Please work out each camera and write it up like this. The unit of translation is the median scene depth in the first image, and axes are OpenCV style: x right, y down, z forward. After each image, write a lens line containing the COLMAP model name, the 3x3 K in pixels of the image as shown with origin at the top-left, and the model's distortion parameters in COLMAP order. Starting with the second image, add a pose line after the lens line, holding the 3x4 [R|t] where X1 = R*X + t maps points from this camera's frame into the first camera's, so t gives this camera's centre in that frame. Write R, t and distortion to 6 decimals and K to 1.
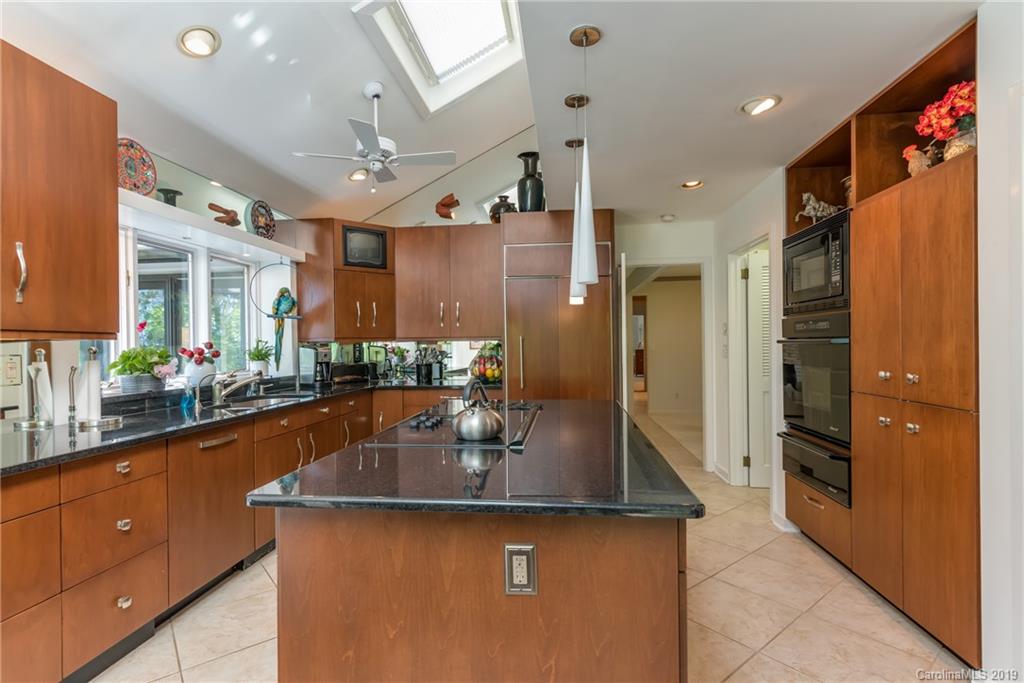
lens RADIAL K [[465.9, 0, 510.7], [0, 465.9, 342.9], [0, 0, 1]] dist [-0.003472, -0.000866]
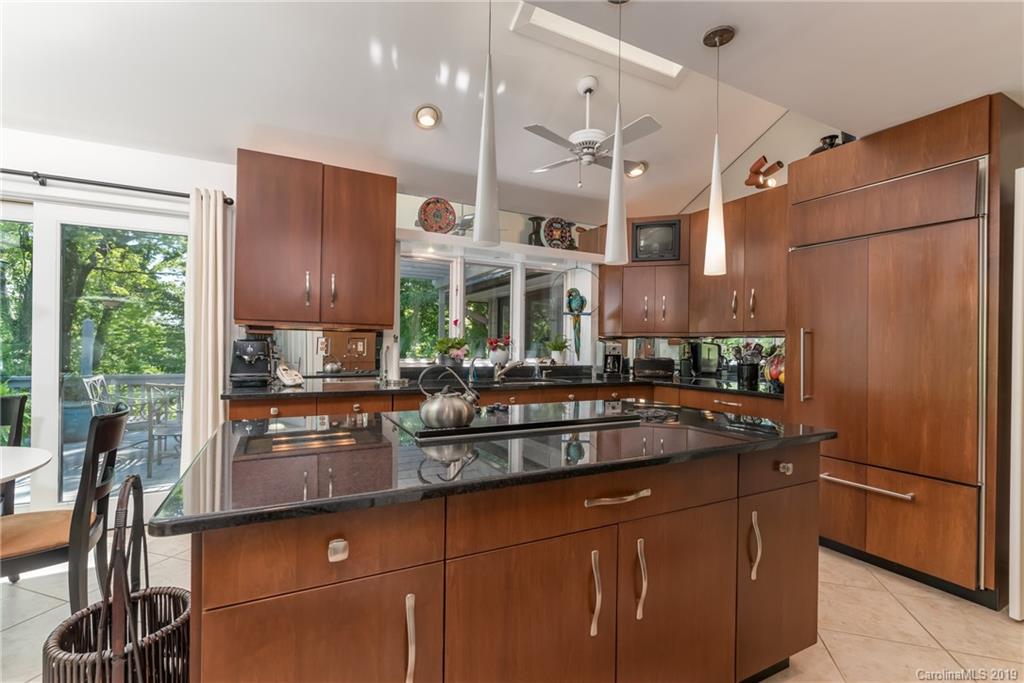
lens RADIAL K [[441.2, 0, 508.1], [0, 441.2, 352.4], [0, 0, 1]] dist [-0.011839, -0.001011]
pose [[0.564207, 0.033783, -0.824942, 0.305849], [-0.018711, 0.999429, 0.028132, 0.011174], [0.825421, -0.000437, 0.564517, 0.231818]]
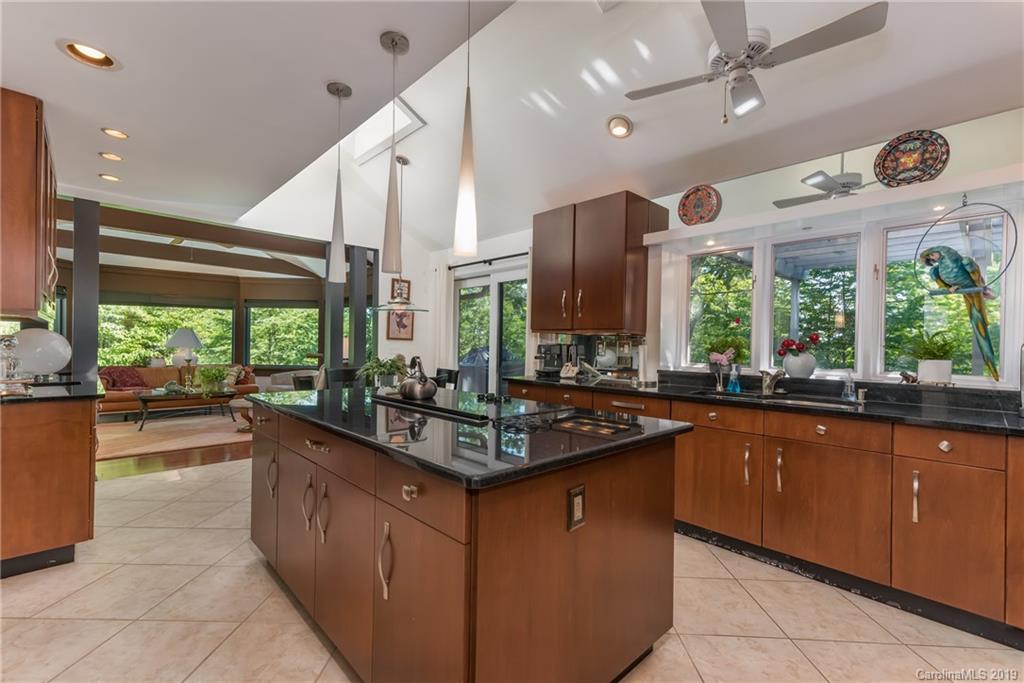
lens RADIAL K [[441.2, 0, 516.2], [0, 441.2, 345.4], [0, 0, 1]] dist [-0.011839, -0.001011]
pose [[-0.636174, 0.007434, -0.771510, 0.319939], [-0.004696, 0.999898, 0.013507, 0.010815], [0.771531, 0.012216, -0.636074, 0.867329]]
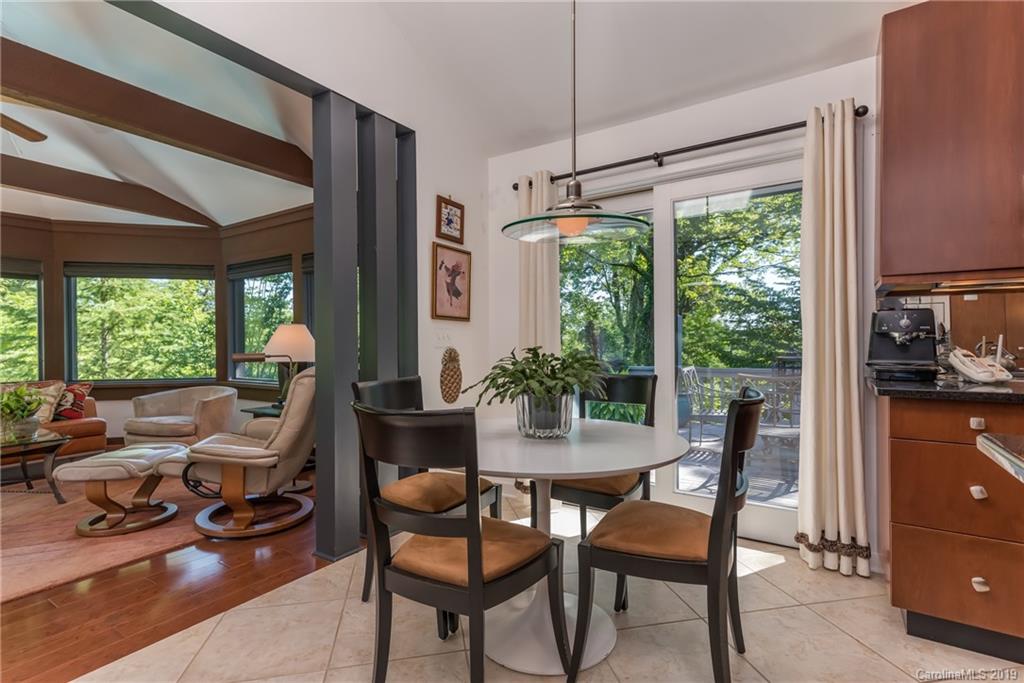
lens RADIAL K [[486.0, 0, 513.9], [0, 486.0, 346.3], [0, 0, 1]] dist [0.002193, -0.000897]
pose [[-0.455814, 0.025946, -0.889697, 0.129862], [0.016771, 0.999648, 0.020560, 0.040469], [0.889917, -0.005549, -0.456089, 0.161940]]
